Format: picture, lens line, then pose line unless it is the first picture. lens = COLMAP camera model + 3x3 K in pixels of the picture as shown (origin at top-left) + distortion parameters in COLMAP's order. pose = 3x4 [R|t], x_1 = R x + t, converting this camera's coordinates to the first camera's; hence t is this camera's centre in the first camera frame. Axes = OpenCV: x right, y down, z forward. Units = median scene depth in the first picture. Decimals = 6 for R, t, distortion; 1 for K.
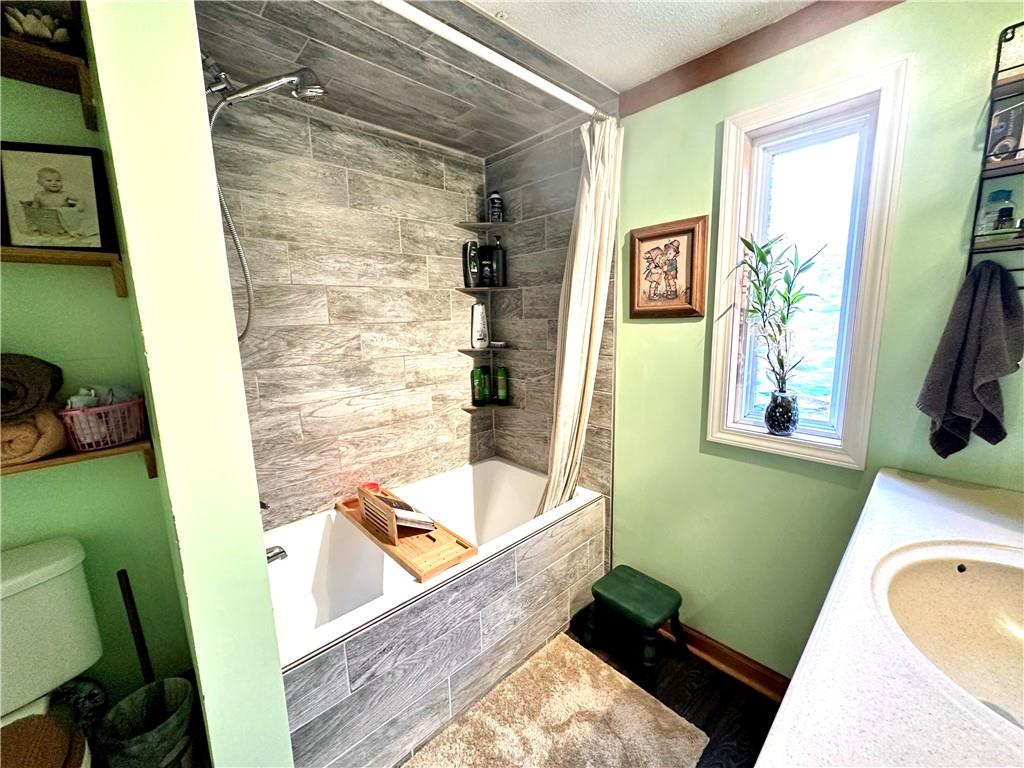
lens RADIAL K [[406.9, 0, 511.1], [0, 406.9, 383.5], [0, 0, 1]] dist [-0.002043, 0.000708]
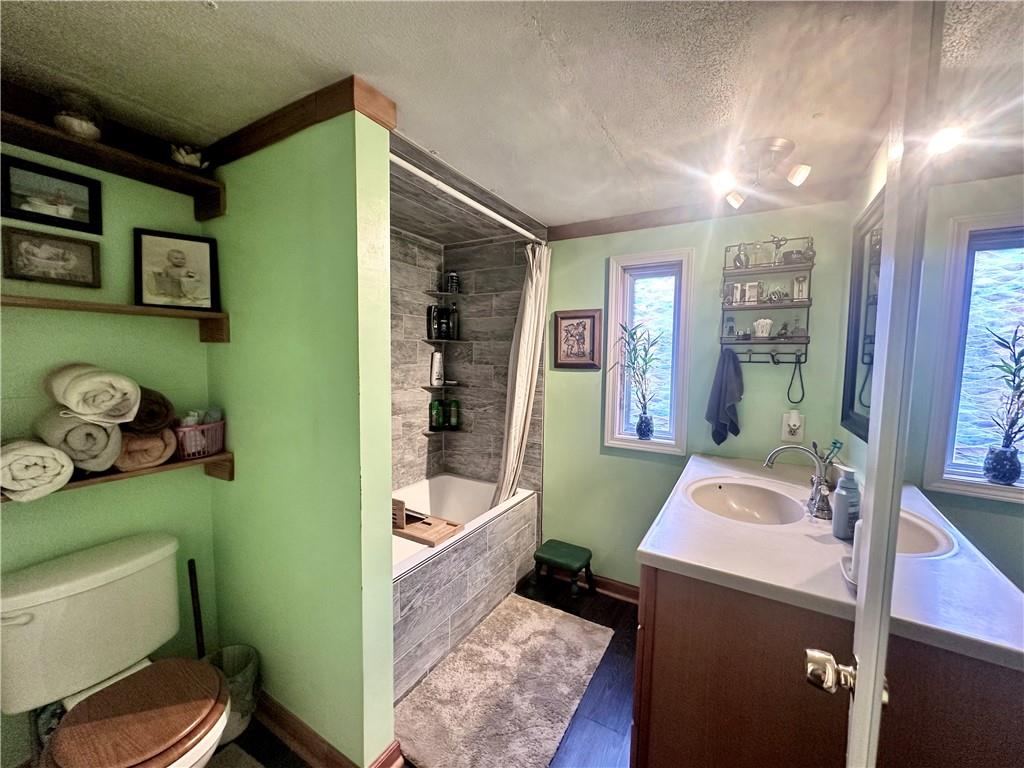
lens RADIAL K [[406.9, 0, 511.1], [0, 406.9, 383.5], [0, 0, 1]] dist [-0.002043, 0.000708]
pose [[0.958170, 0.017852, 0.285642, -0.280135], [0.009333, 0.995573, -0.093528, 0.036484], [-0.286047, 0.092282, 0.953761, -0.372907]]
